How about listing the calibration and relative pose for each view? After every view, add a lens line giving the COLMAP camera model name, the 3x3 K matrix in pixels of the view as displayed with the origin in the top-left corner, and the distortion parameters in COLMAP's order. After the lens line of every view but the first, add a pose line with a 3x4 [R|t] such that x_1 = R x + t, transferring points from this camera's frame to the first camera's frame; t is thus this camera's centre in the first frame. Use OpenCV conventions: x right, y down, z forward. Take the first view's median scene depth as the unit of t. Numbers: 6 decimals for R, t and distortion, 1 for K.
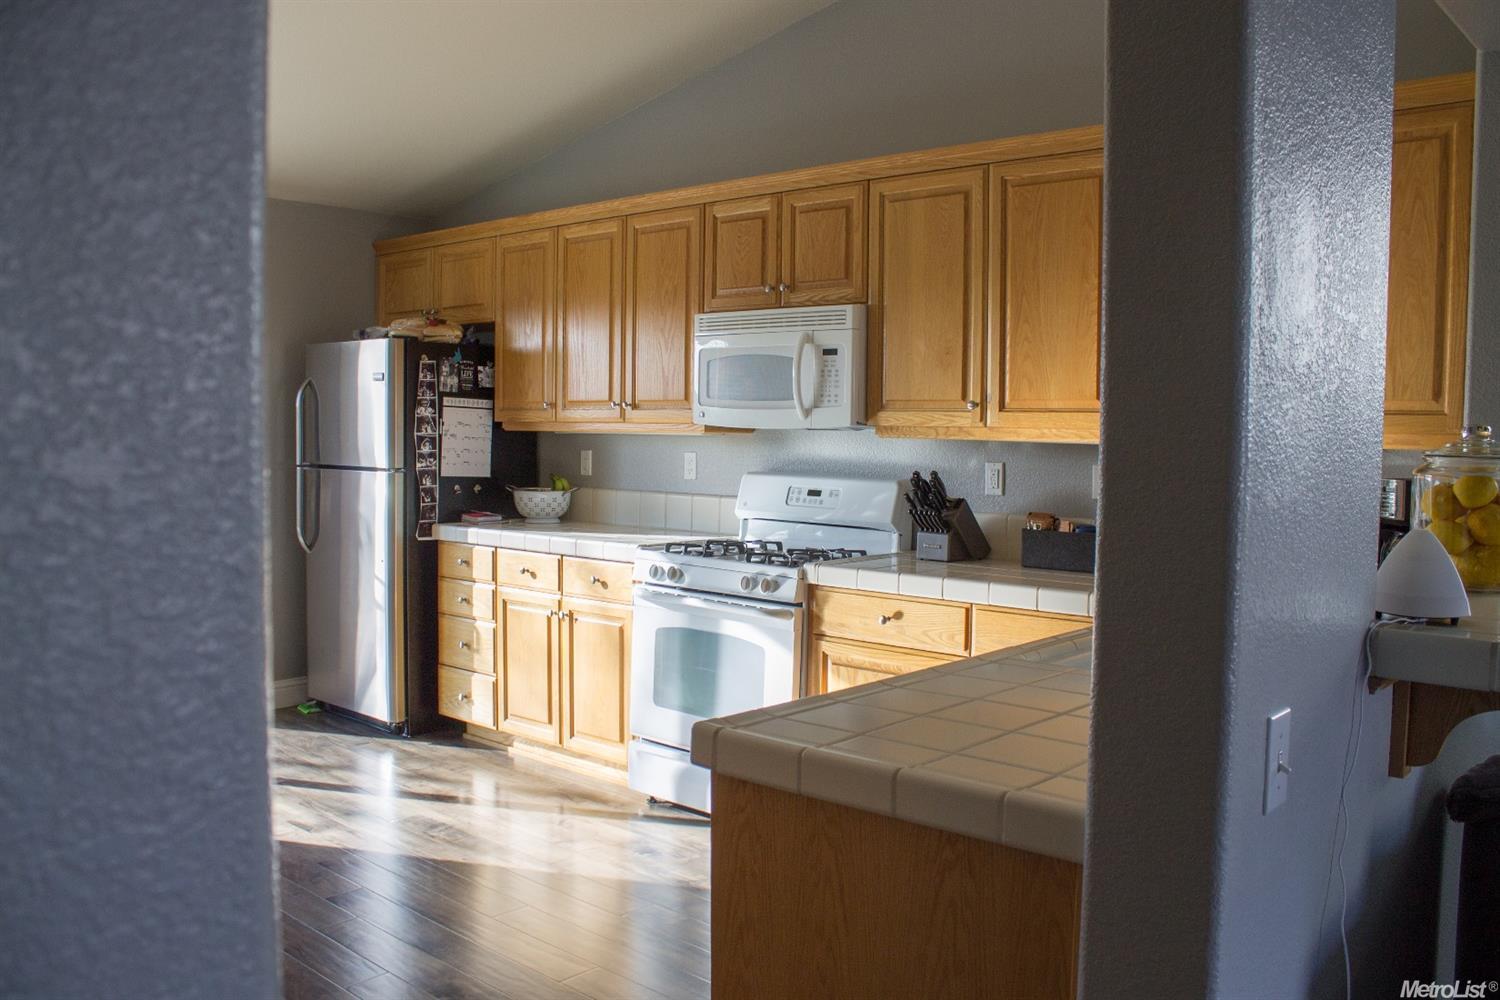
lens RADIAL K [[1255.7, 0, 750.0], [0, 1255.7, 500.0], [0, 0, 1]] dist [-0.160530, 0.125067]
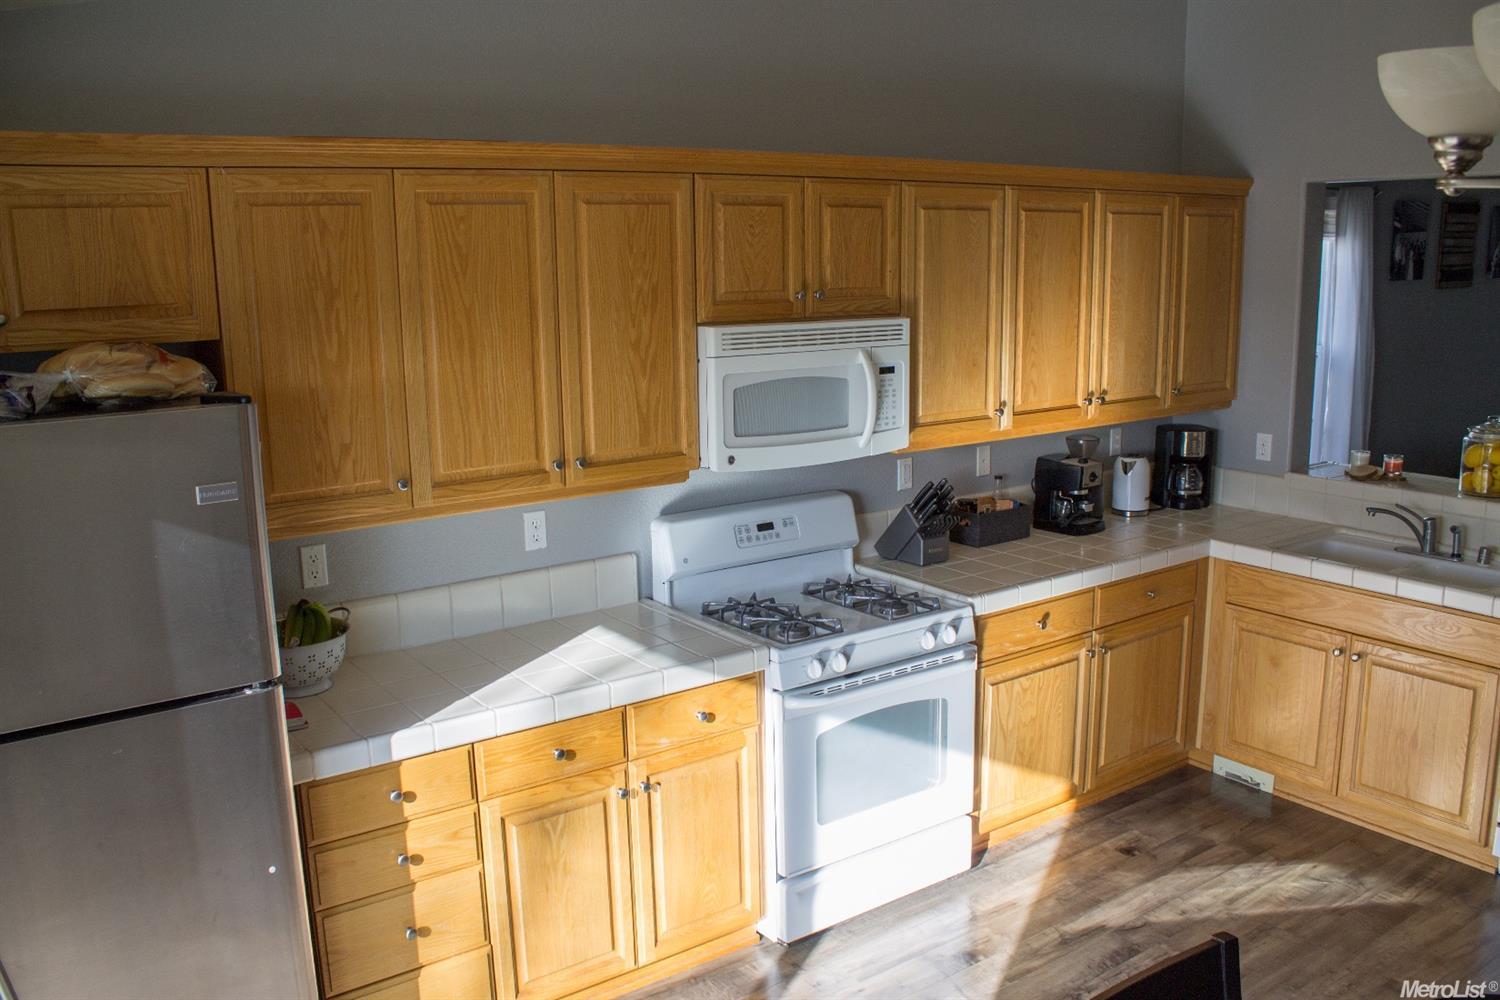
lens RADIAL K [[1255.7, 0, 750.0], [0, 1255.7, 500.0], [0, 0, 1]] dist [-0.160530, 0.125067]
pose [[0.220485, -0.203133, 0.954004, -0.835820], [0.076531, 0.978661, 0.190696, -0.205042], [-0.972383, 0.030965, 0.231326, 0.882023]]
